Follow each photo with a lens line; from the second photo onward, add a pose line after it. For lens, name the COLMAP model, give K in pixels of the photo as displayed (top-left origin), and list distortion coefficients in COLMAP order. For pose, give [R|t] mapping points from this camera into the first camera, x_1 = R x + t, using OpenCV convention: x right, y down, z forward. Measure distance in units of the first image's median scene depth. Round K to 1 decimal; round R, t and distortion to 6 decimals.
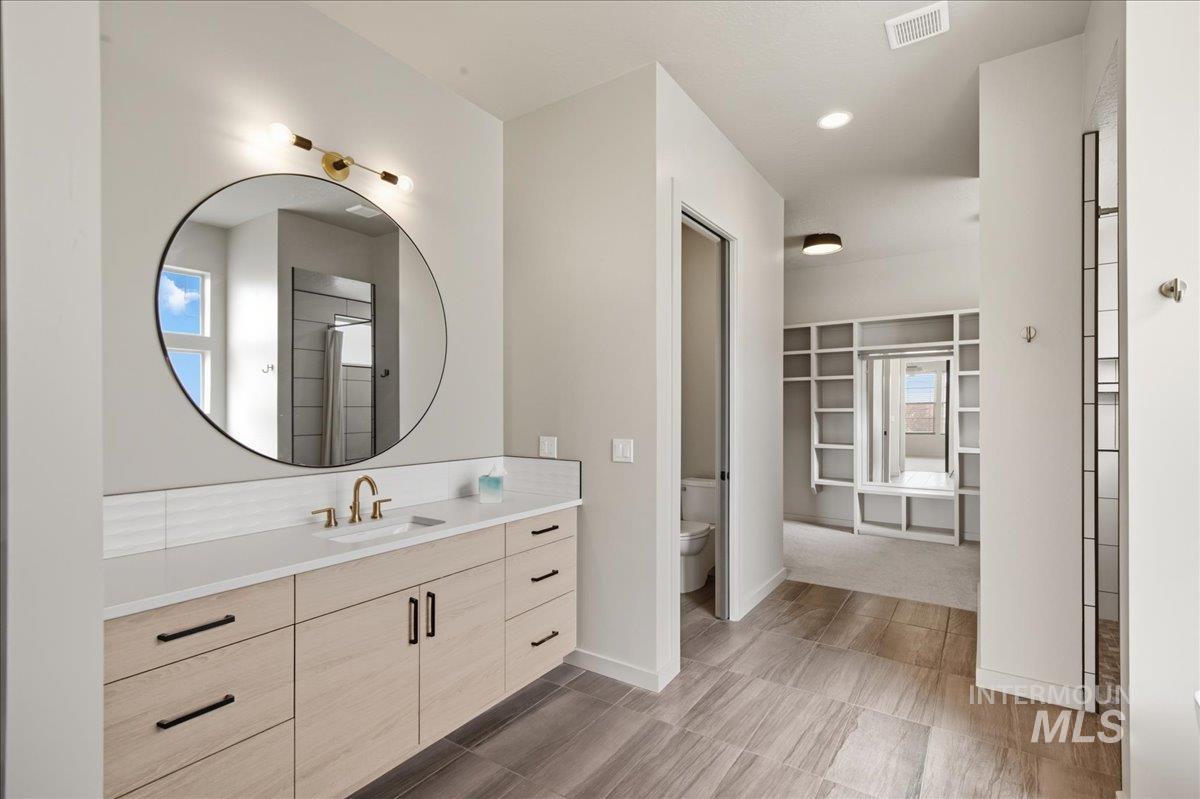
lens RADIAL K [[550.9, 0, 600.0], [0, 550.9, 399.5], [0, 0, 1]] dist [0.002307, 0.000196]
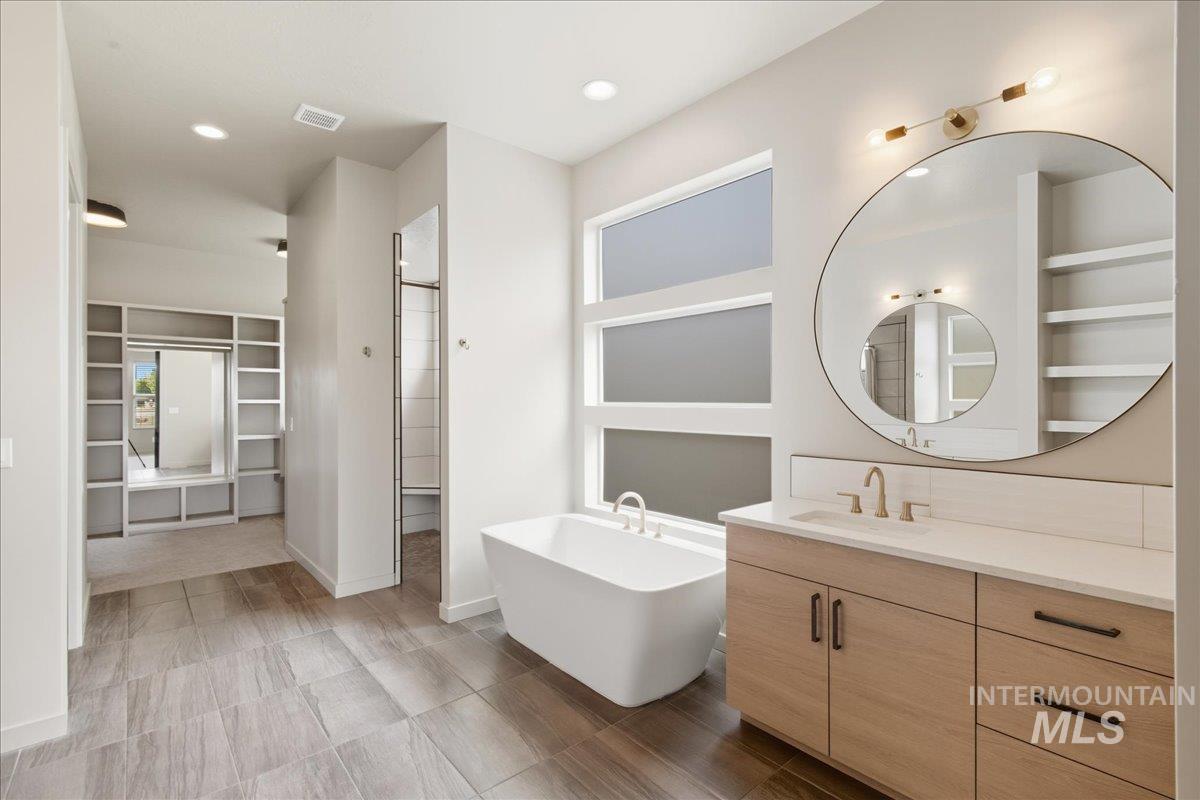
lens RADIAL K [[550.9, 0, 600.0], [0, 550.9, 400.0], [0, 0, 1]] dist [0.002307, 0.000196]
pose [[0.264973, 0.004274, 0.964246, -0.477057], [-0.017908, 0.999840, 0.000489, 0.001316], [-0.964089, -0.017397, 0.265007, -0.010438]]
